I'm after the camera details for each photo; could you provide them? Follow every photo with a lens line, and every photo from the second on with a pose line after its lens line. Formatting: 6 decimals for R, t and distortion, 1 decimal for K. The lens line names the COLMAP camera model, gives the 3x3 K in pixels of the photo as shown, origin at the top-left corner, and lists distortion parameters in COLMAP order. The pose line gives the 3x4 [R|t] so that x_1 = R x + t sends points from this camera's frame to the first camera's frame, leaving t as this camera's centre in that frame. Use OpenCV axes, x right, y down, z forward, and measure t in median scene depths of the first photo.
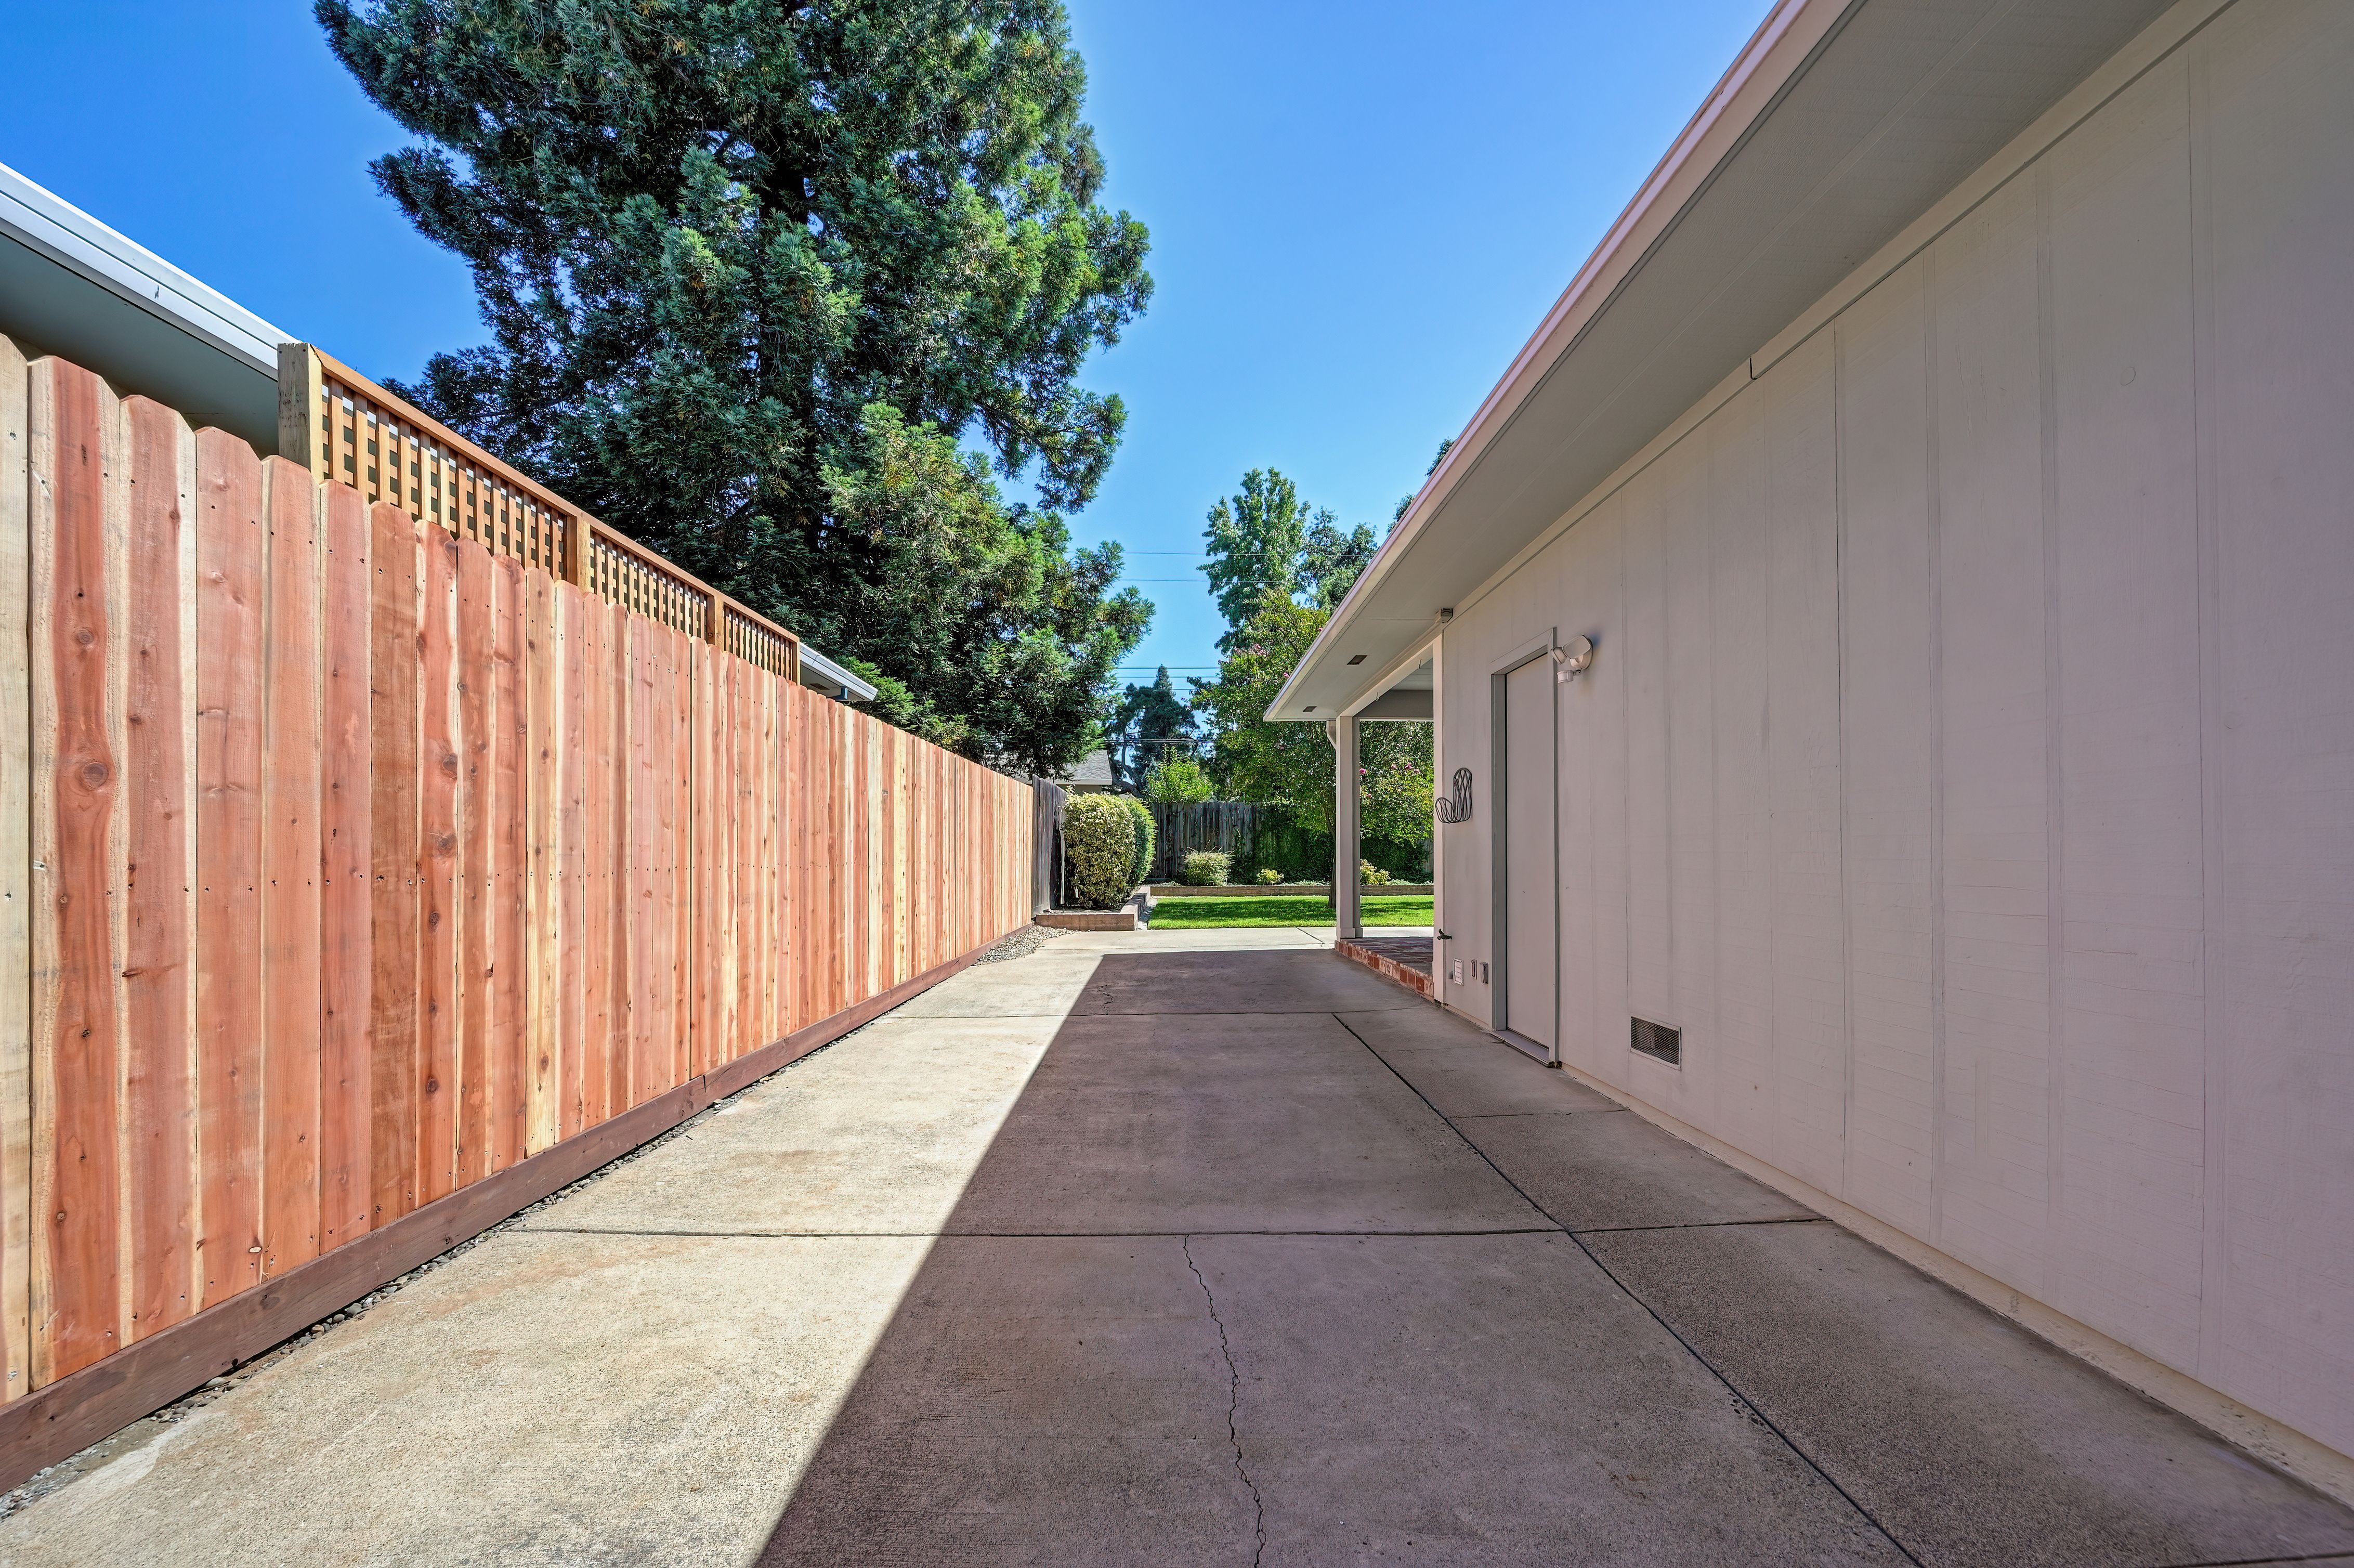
lens RADIAL K [[972.5, 0, 1186.3], [0, 972.5, 858.3], [0, 0, 1]] dist [0.000292, 0.000061]
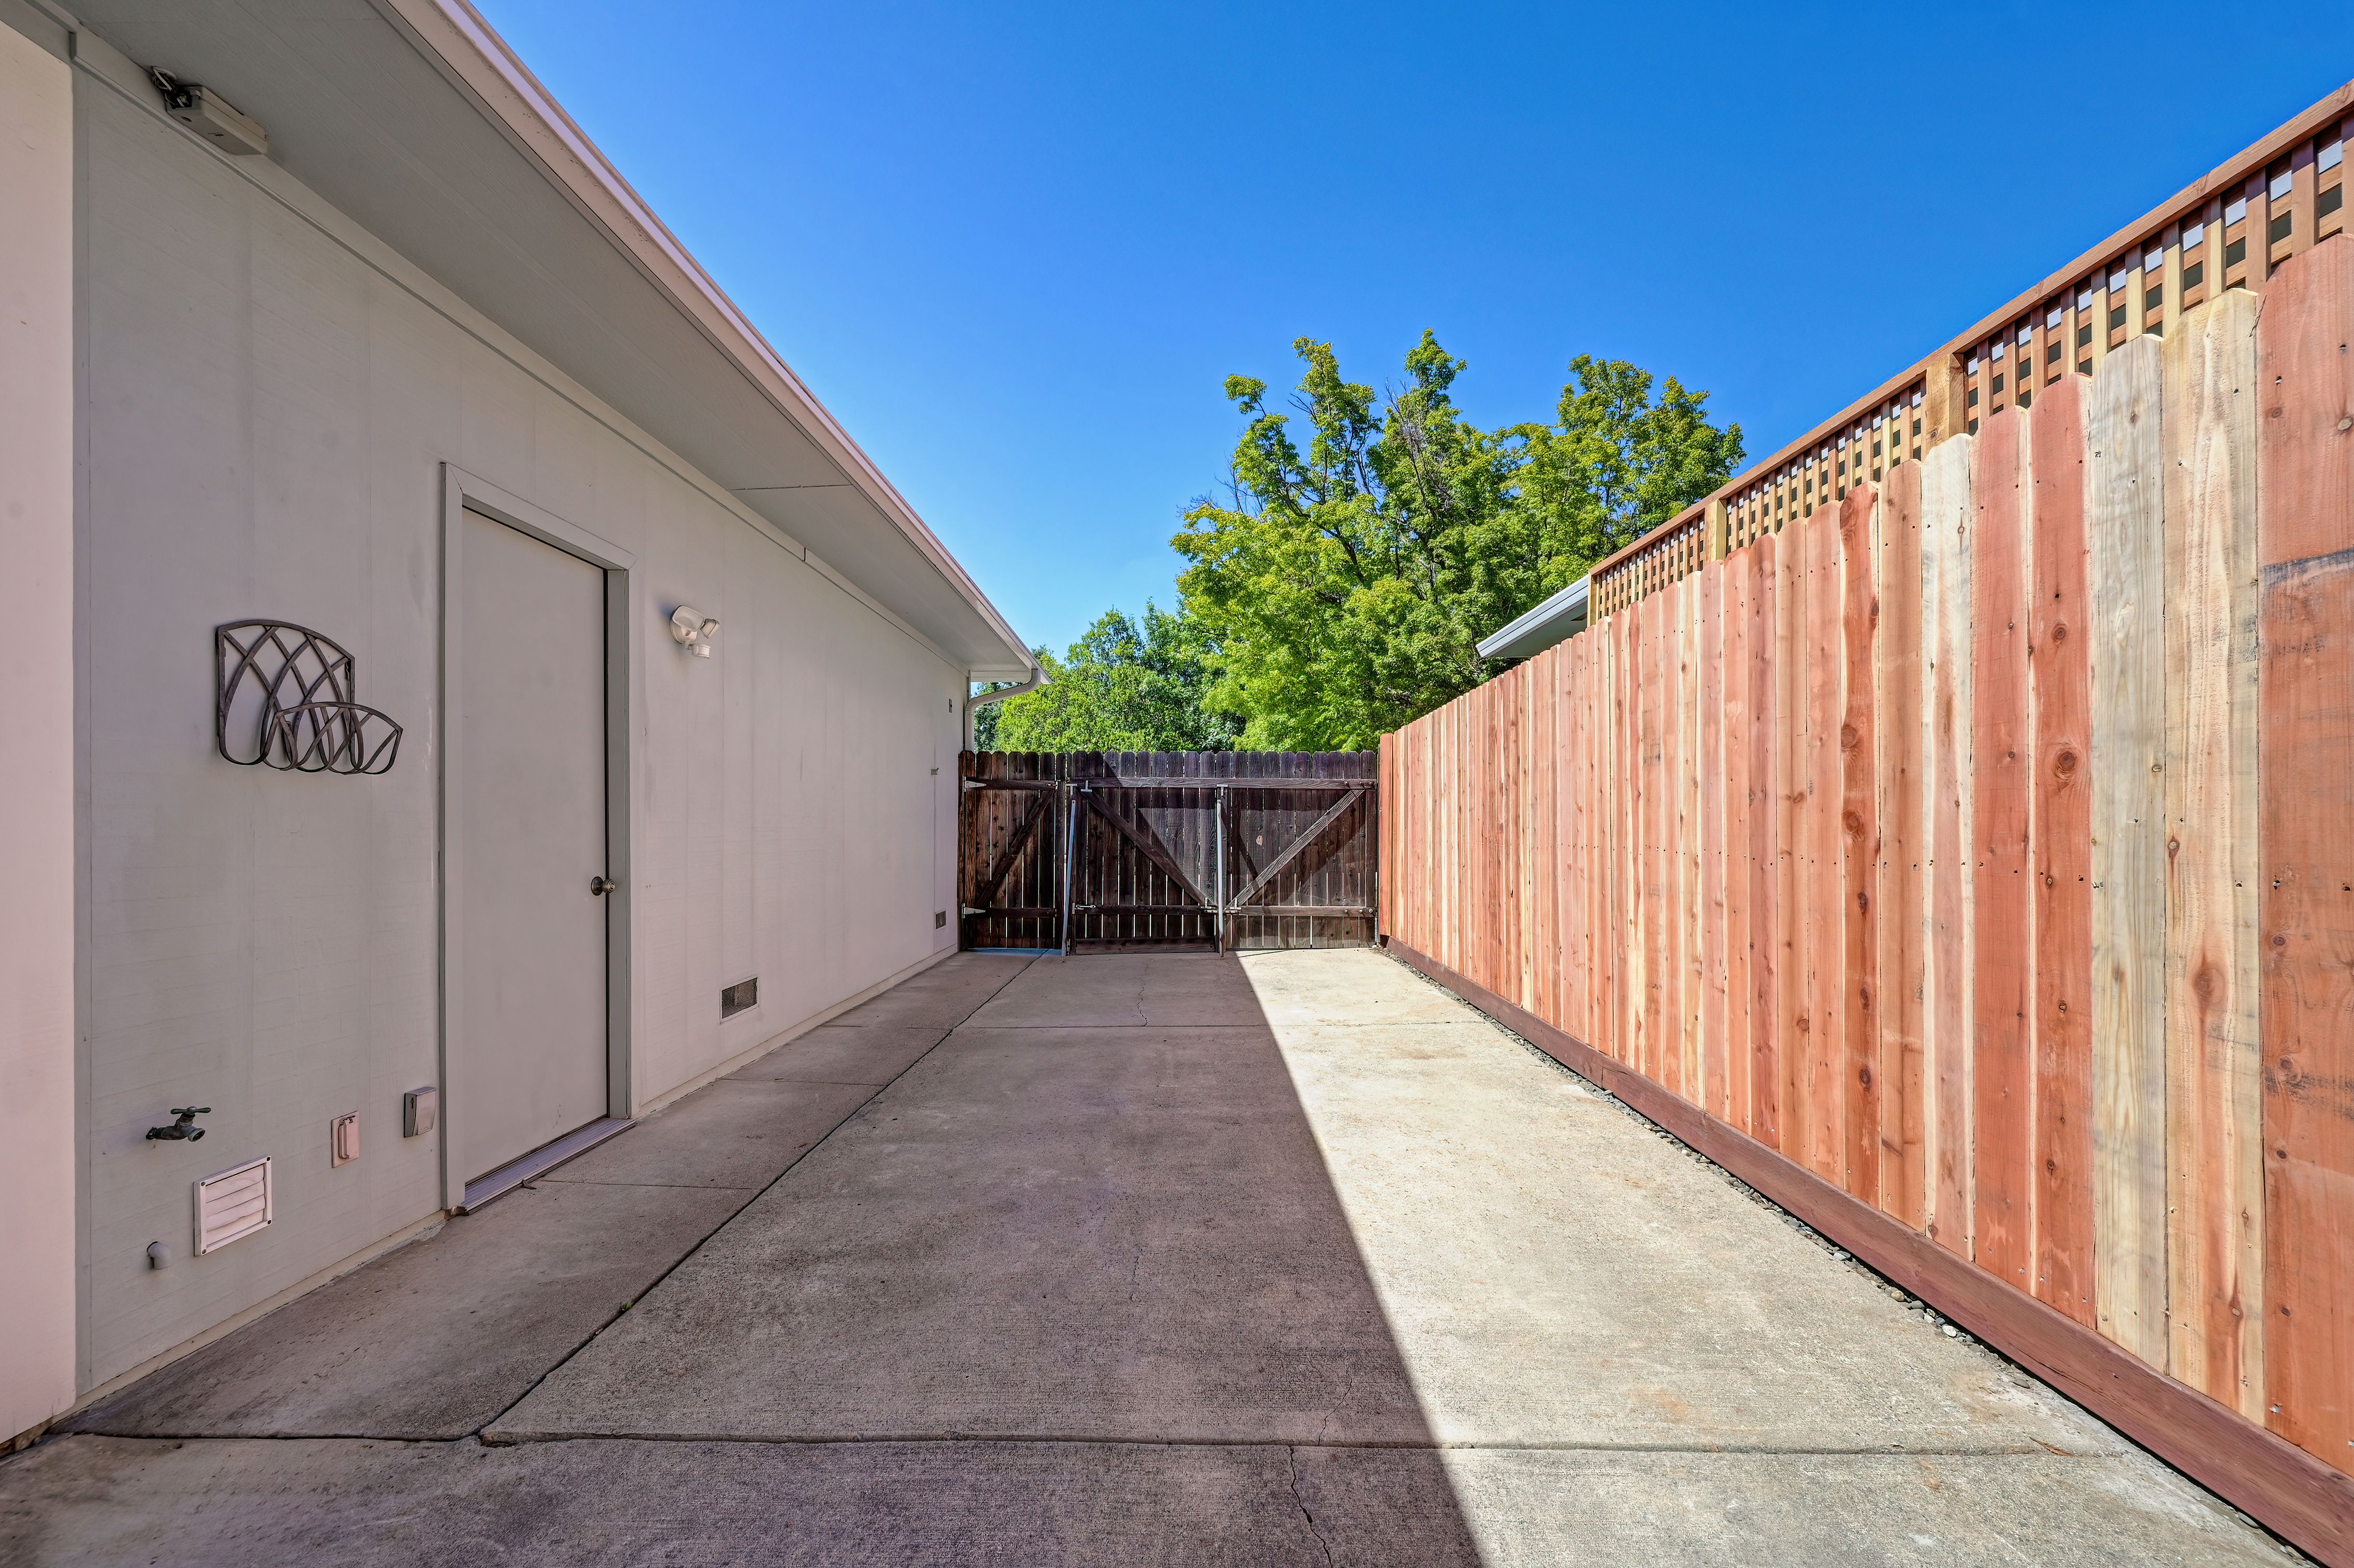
lens RADIAL K [[948.8, 0, 1184.5], [0, 948.8, 820.4], [0, 0, 1]] dist [-0.000430, -0.000102]
pose [[-0.999487, 0.011558, 0.029854, -0.097635], [0.011479, 0.999930, -0.002789, -0.020419], [-0.029884, -0.002445, -0.999550, 1.991860]]
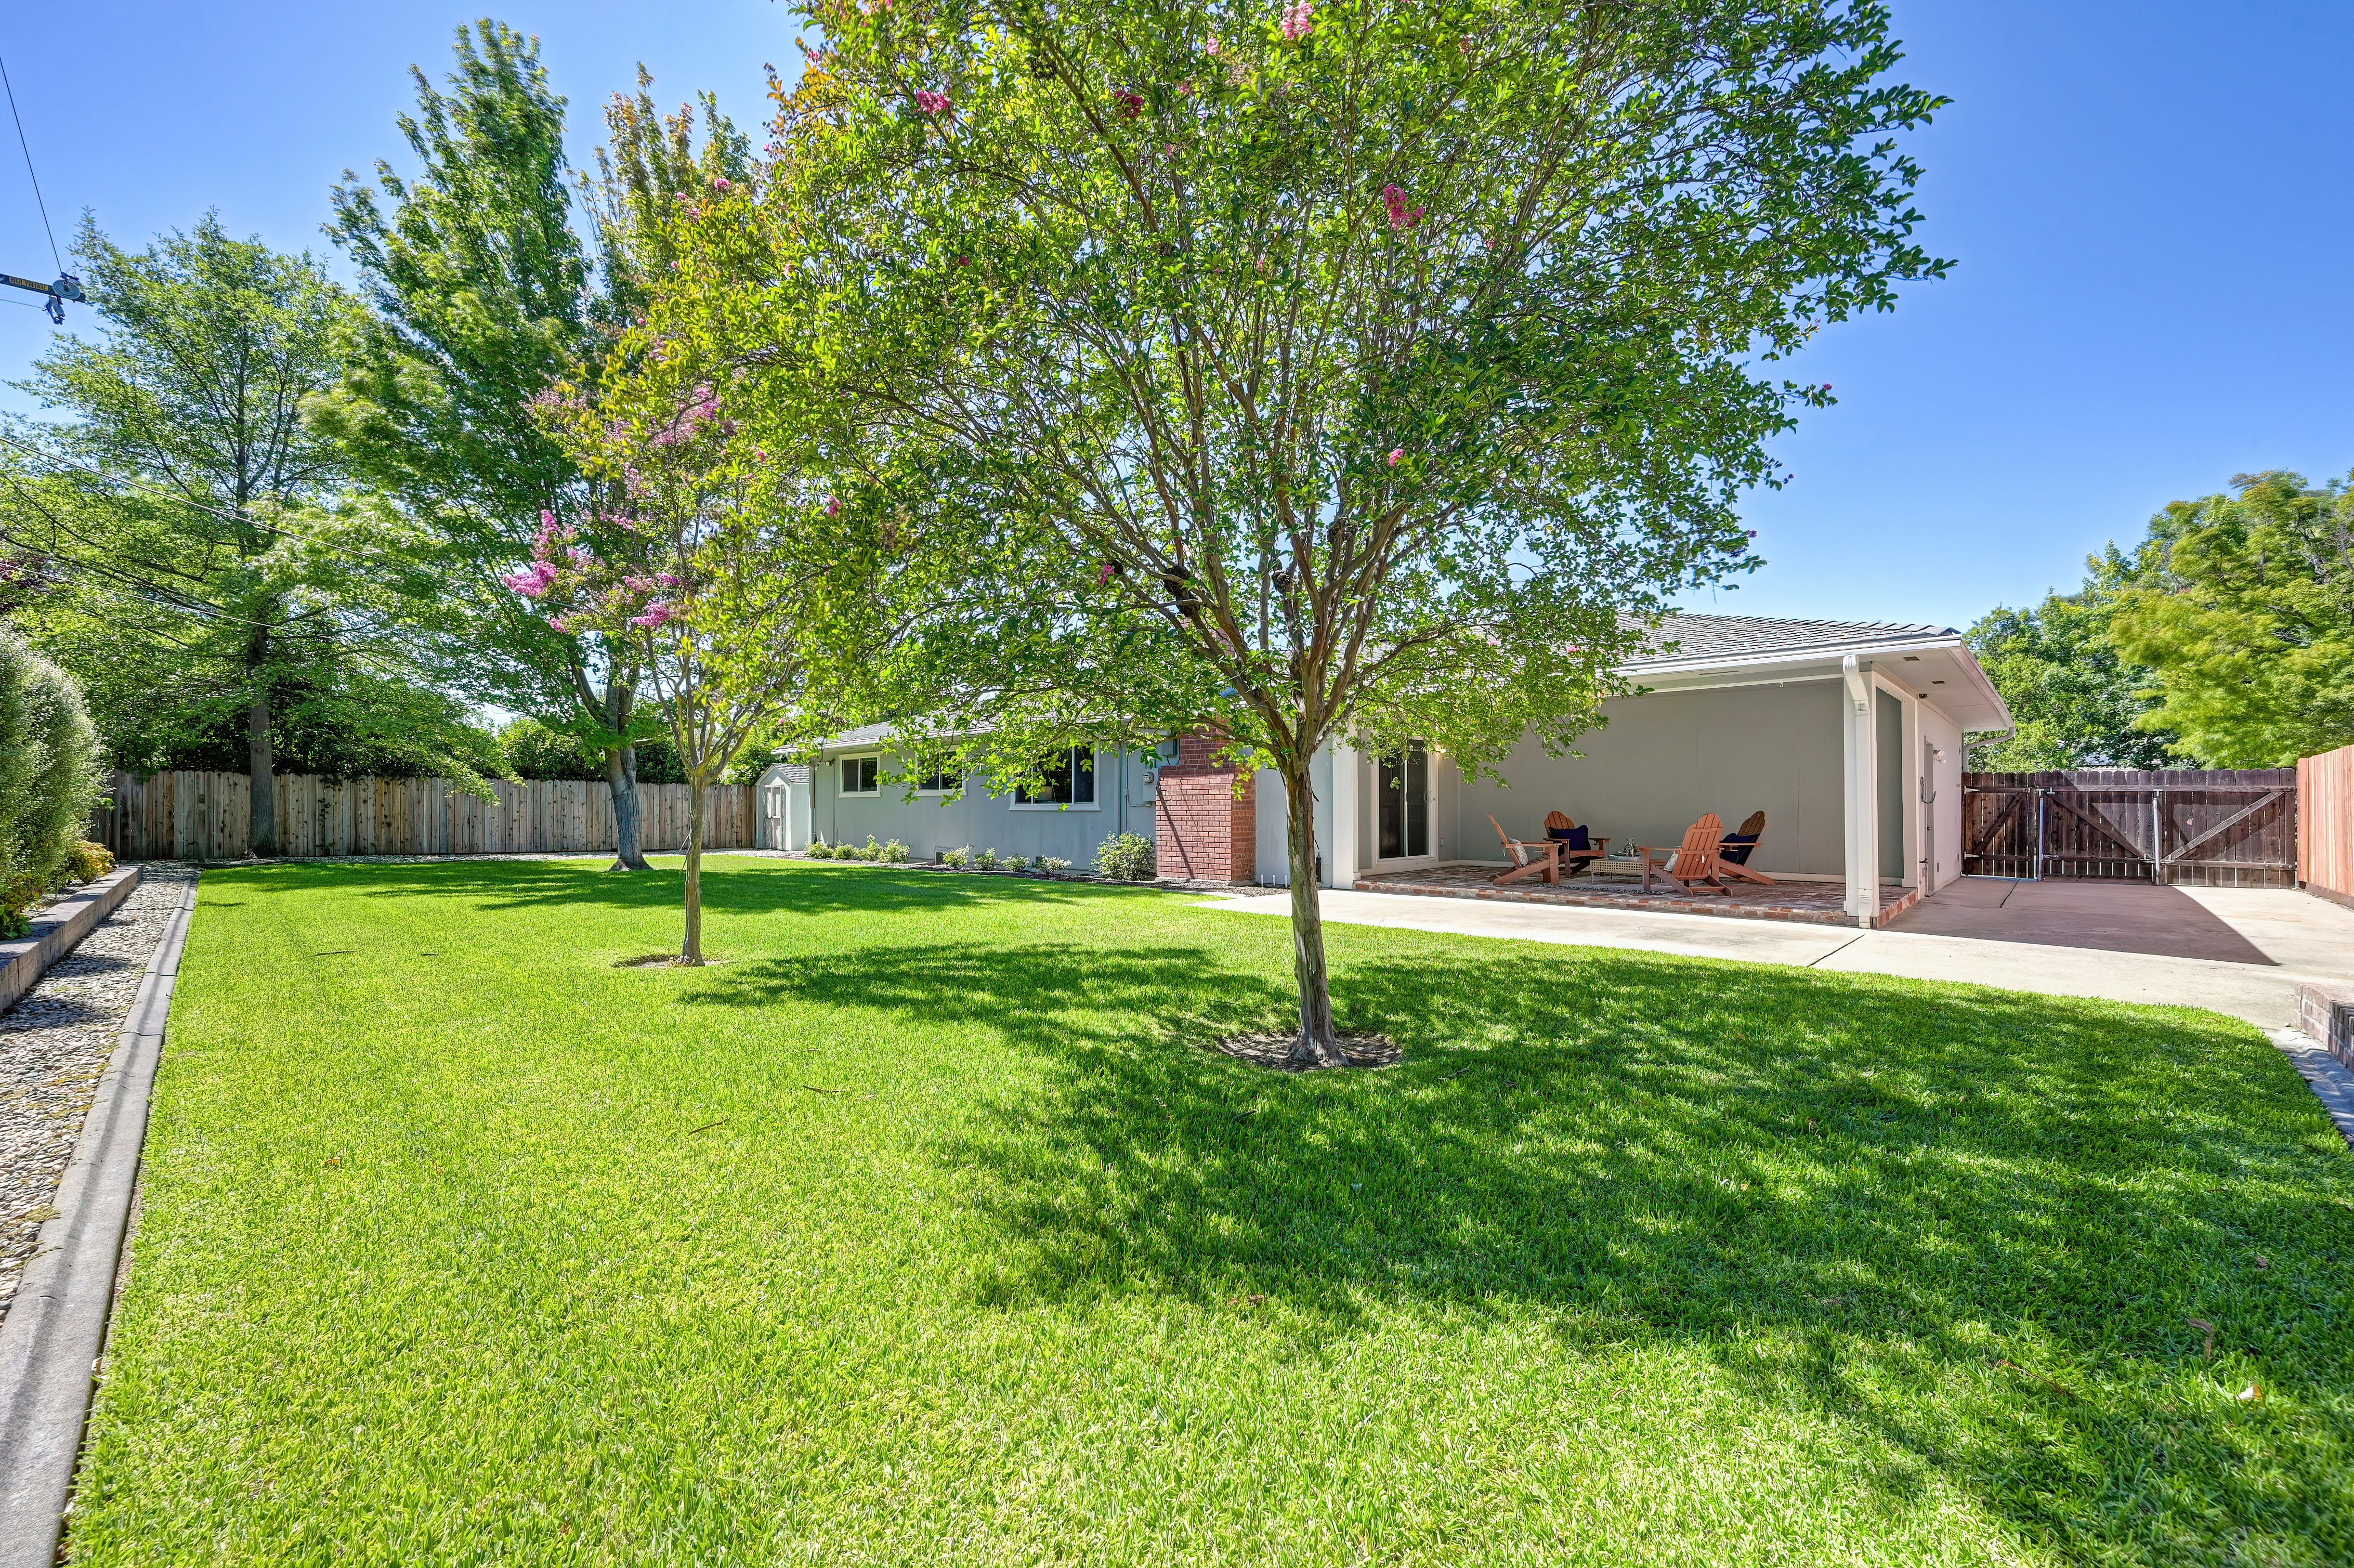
lens RADIAL K [[930.0, 0, 1177.0], [0, 930.0, 784.0], [0, 0, 1]] dist [-0.000926, -0.000095]
pose [[-0.699933, 0.019059, 0.713954, -0.027937], [0.002122, 0.999695, -0.024607, -0.046118], [-0.714206, -0.015708, -0.699760, 5.186501]]
